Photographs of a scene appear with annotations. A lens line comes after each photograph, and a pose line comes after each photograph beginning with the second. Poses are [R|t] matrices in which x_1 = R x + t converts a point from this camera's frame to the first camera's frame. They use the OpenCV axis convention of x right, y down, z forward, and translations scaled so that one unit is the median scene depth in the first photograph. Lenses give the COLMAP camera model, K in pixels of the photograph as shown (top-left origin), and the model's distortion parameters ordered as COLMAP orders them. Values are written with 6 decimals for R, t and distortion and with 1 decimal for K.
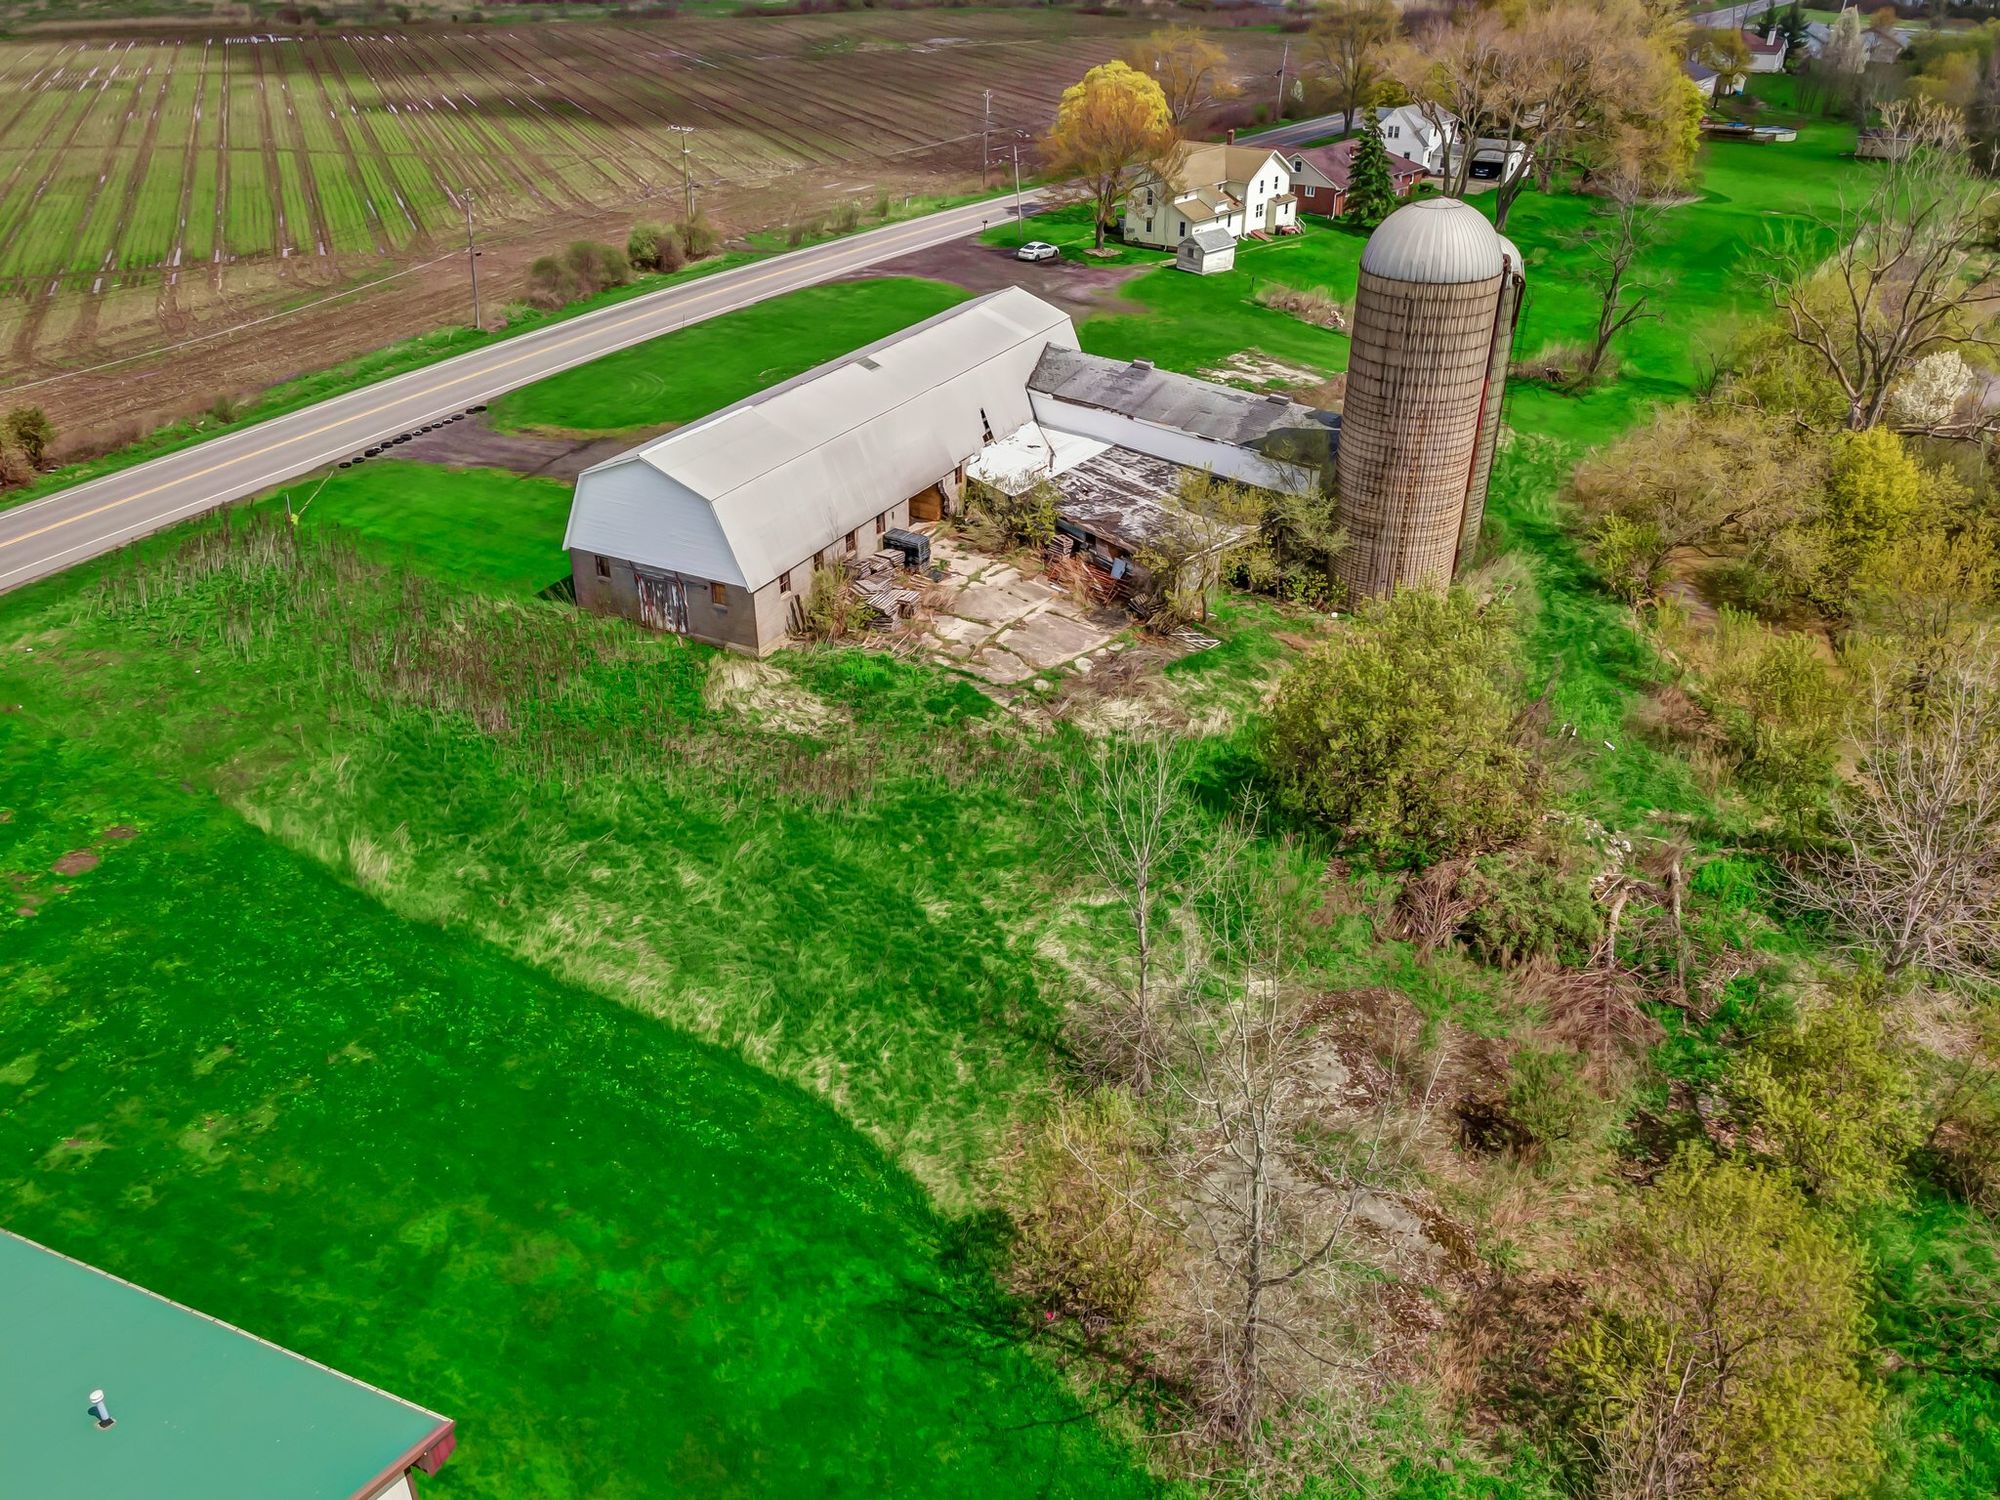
lens RADIAL K [[1490.3, 0, 982.2], [0, 1490.3, 746.5], [0, 0, 1]] dist [0.017492, 0.050294]
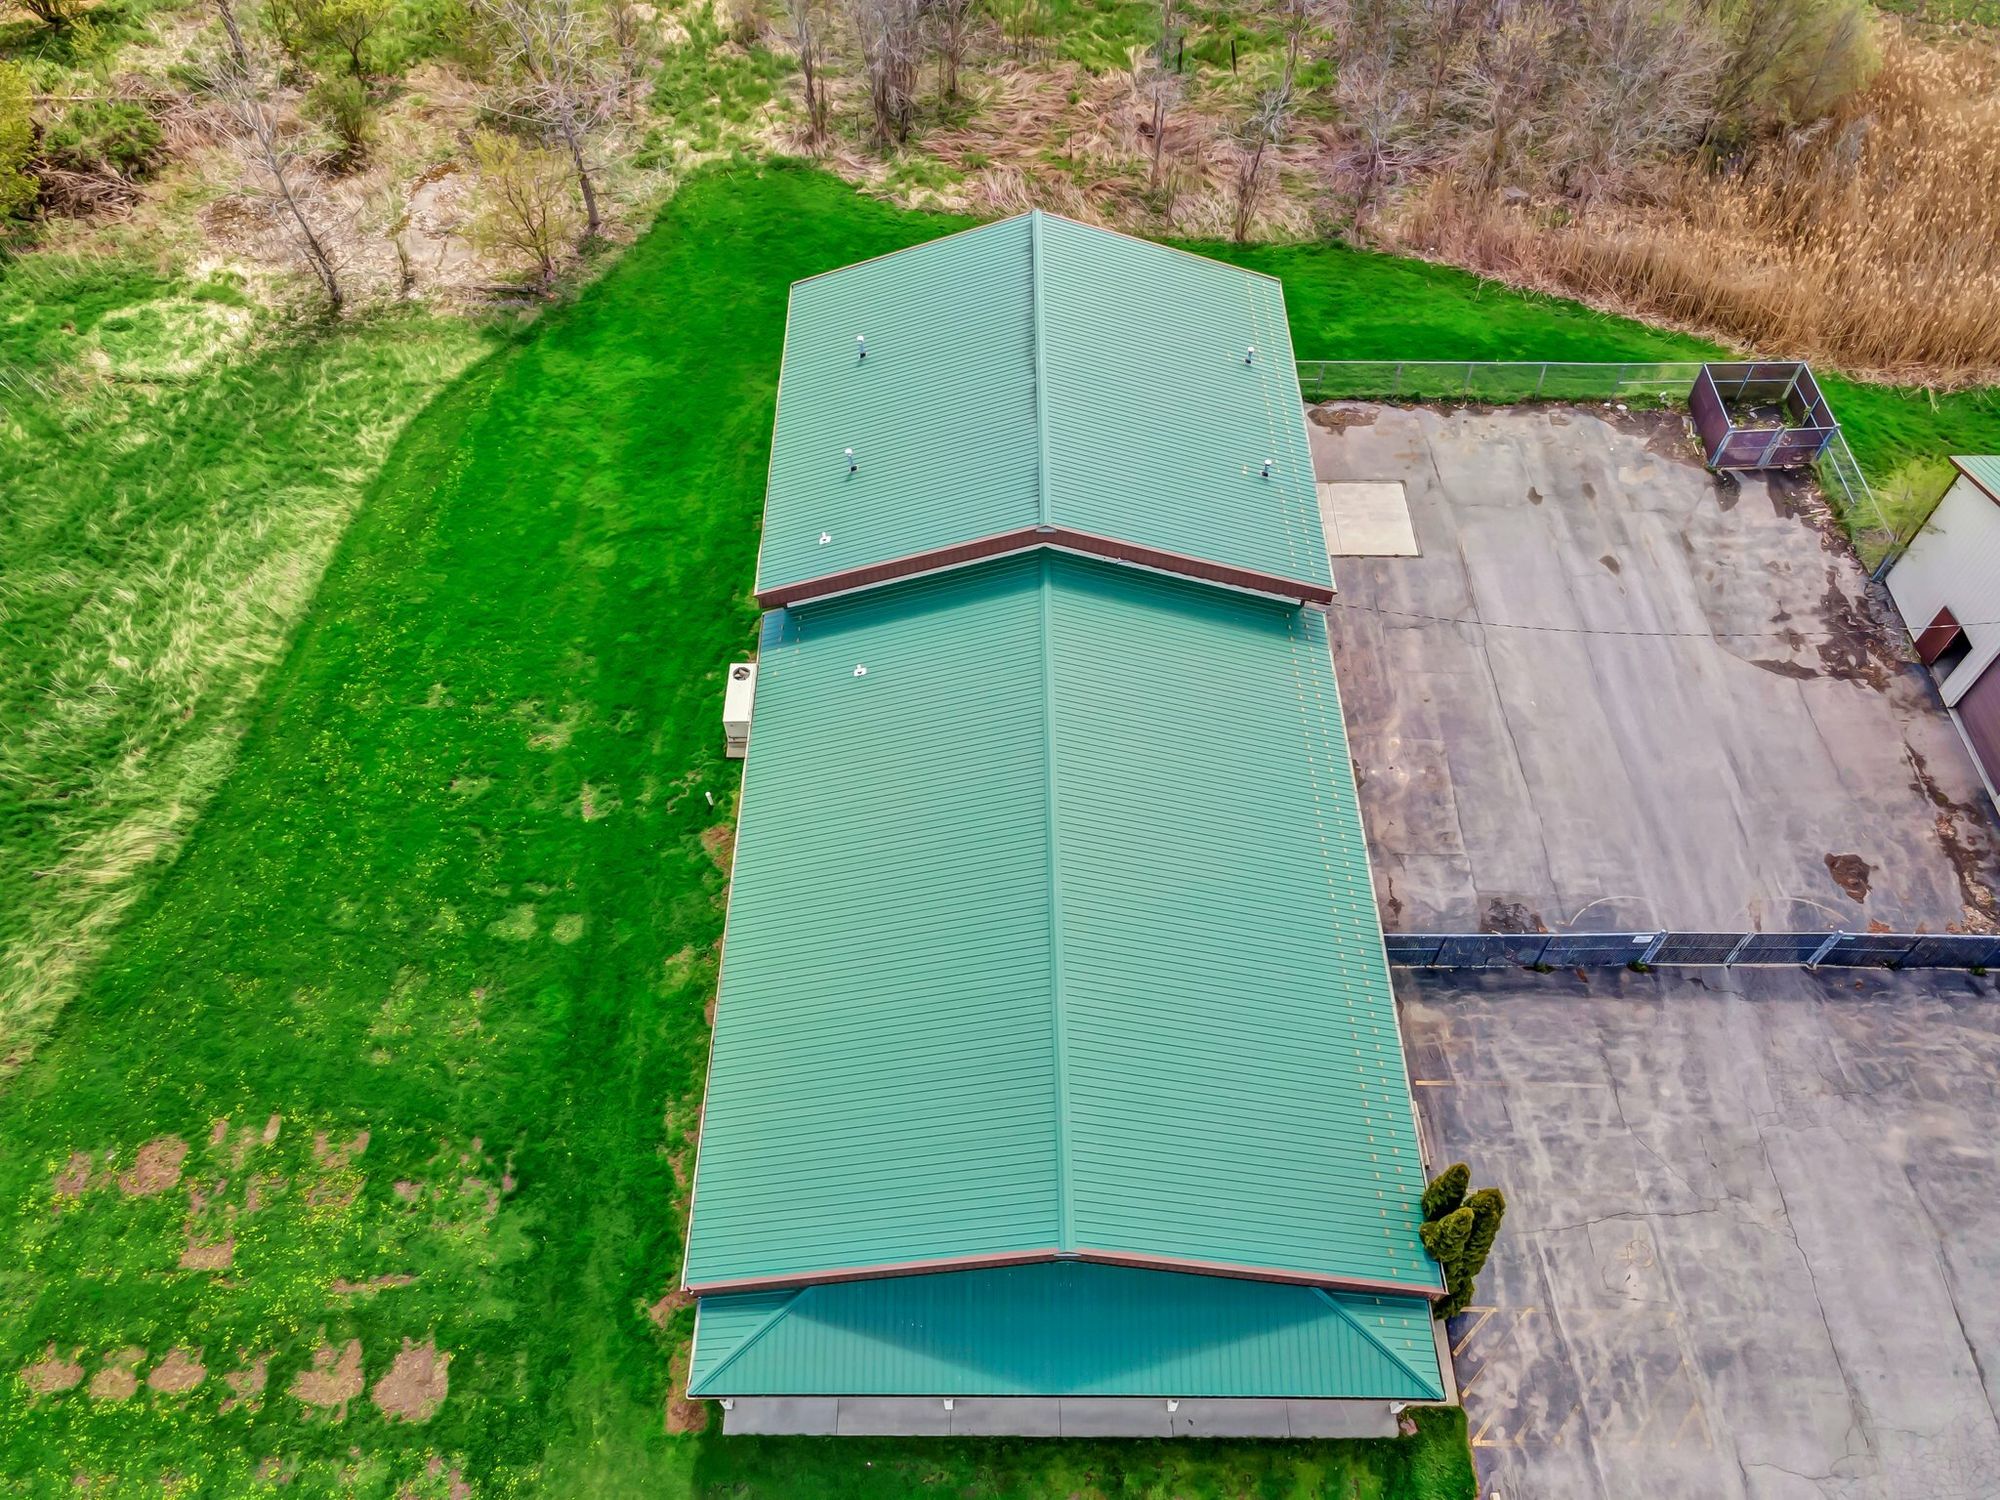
lens RADIAL K [[1490.3, 0, 982.2], [0, 1490.3, 746.5], [0, 0, 1]] dist [0.017492, 0.050294]
pose [[-0.402800, -0.733506, 0.547467, -0.770367], [0.464144, 0.351832, 0.812886, -0.311078], [-0.788874, 0.581535, 0.198734, 0.311589]]
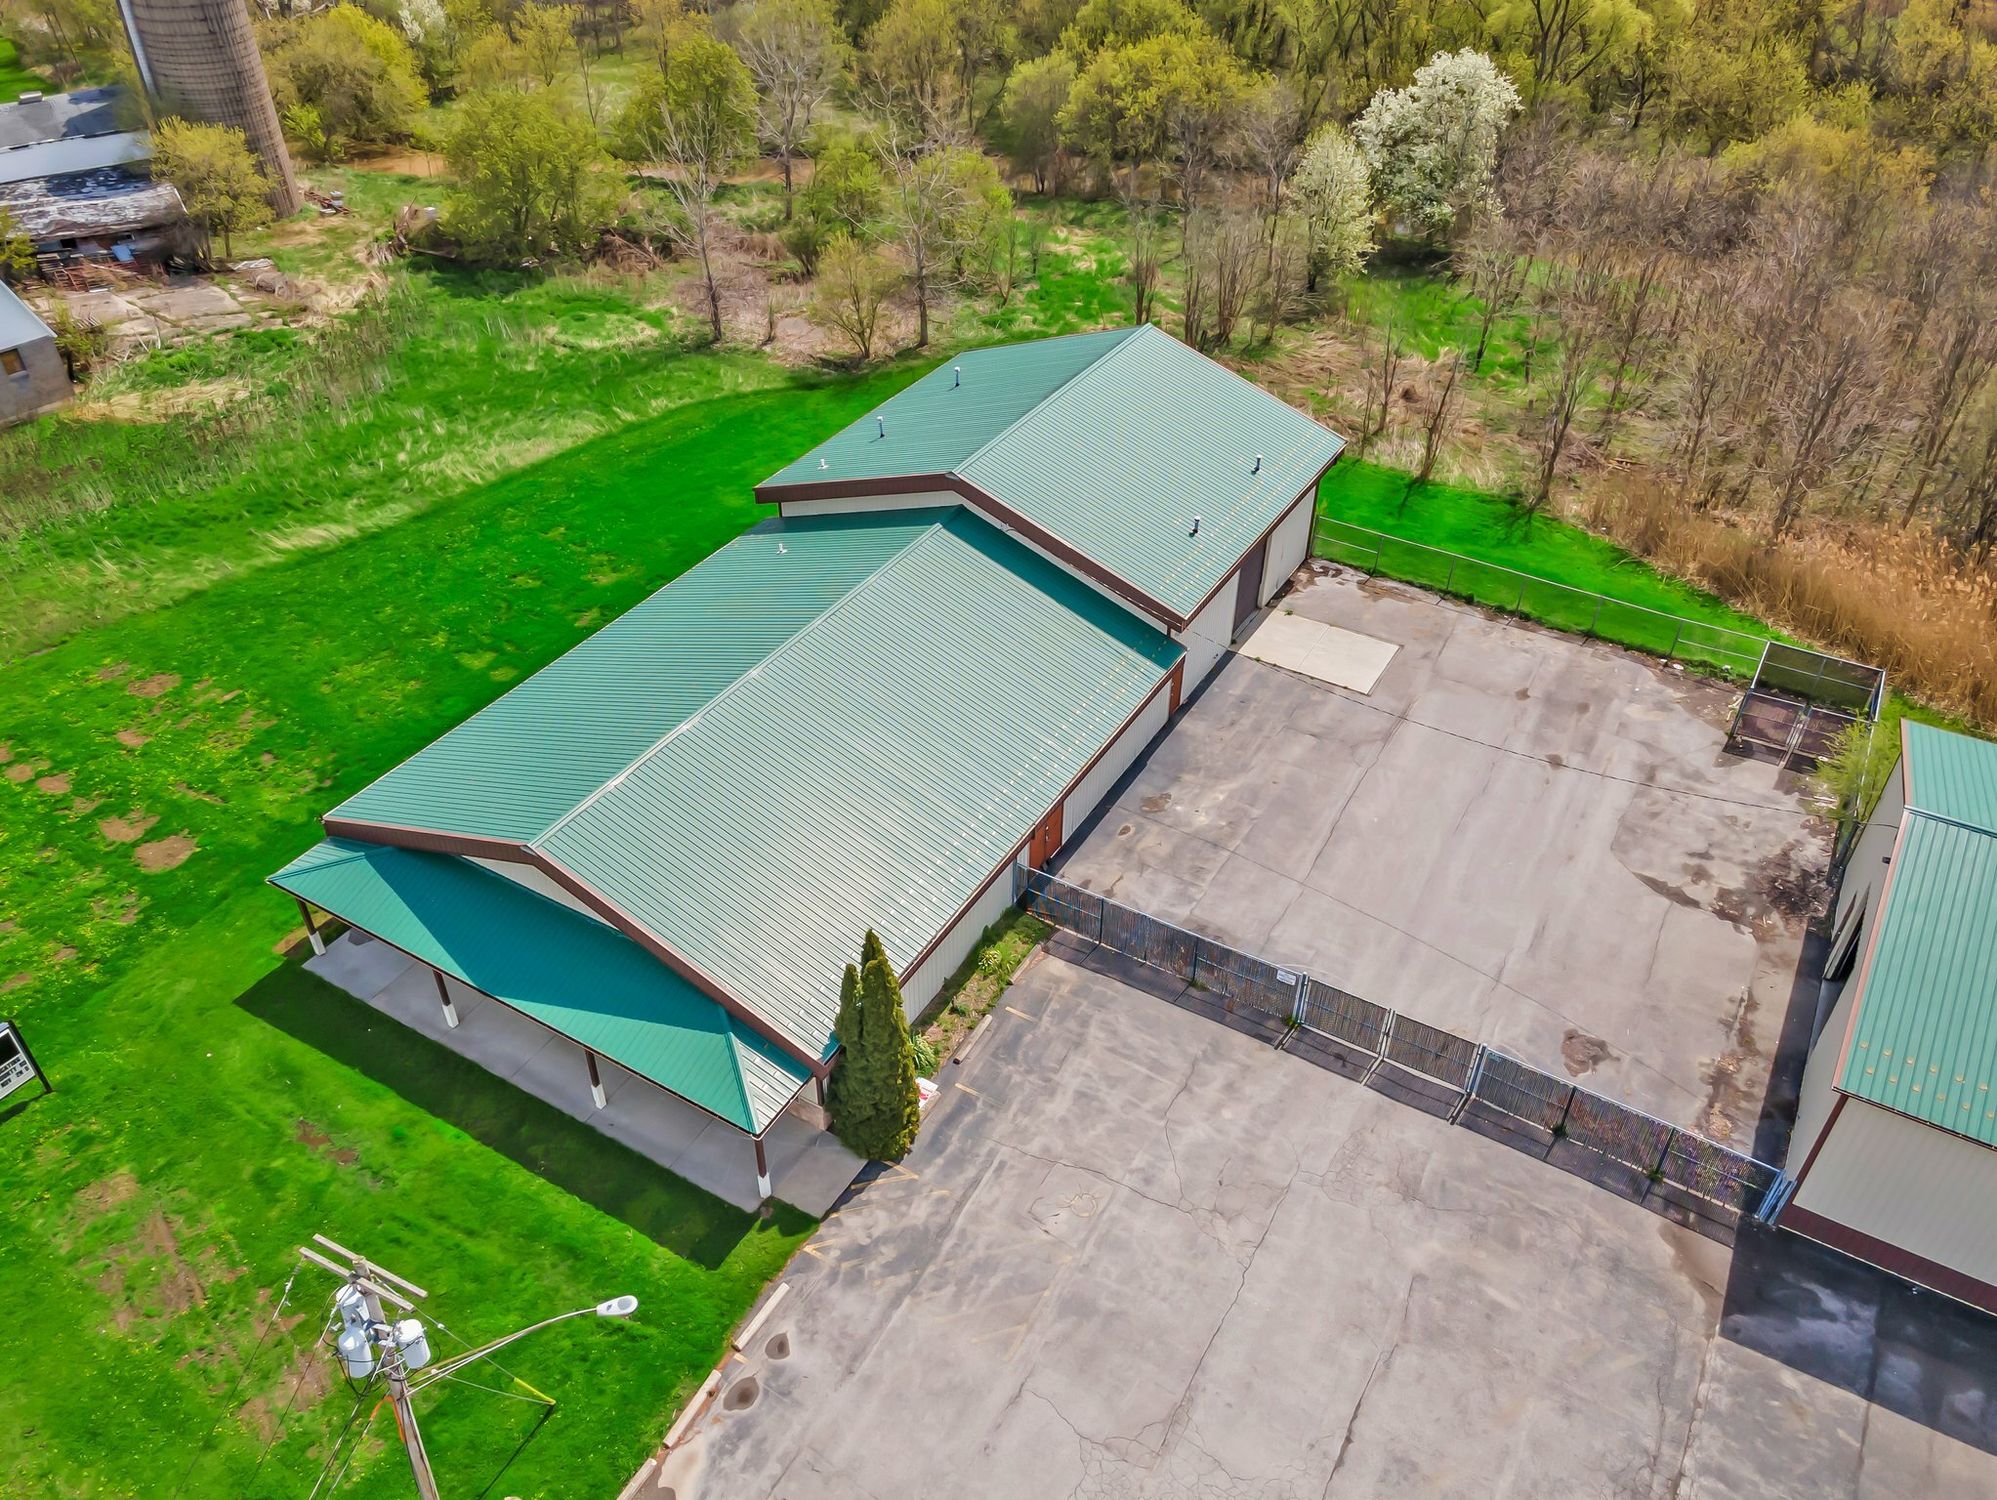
lens RADIAL K [[1488.1, 0, 980.7], [0, 1488.1, 746.5], [0, 0, 1]] dist [0.017492, 0.050294]
pose [[0.122318, -0.594352, 0.794848, -1.019899], [0.491790, 0.731926, 0.471621, -0.070776], [-0.862079, 0.333211, 0.381825, 0.122019]]
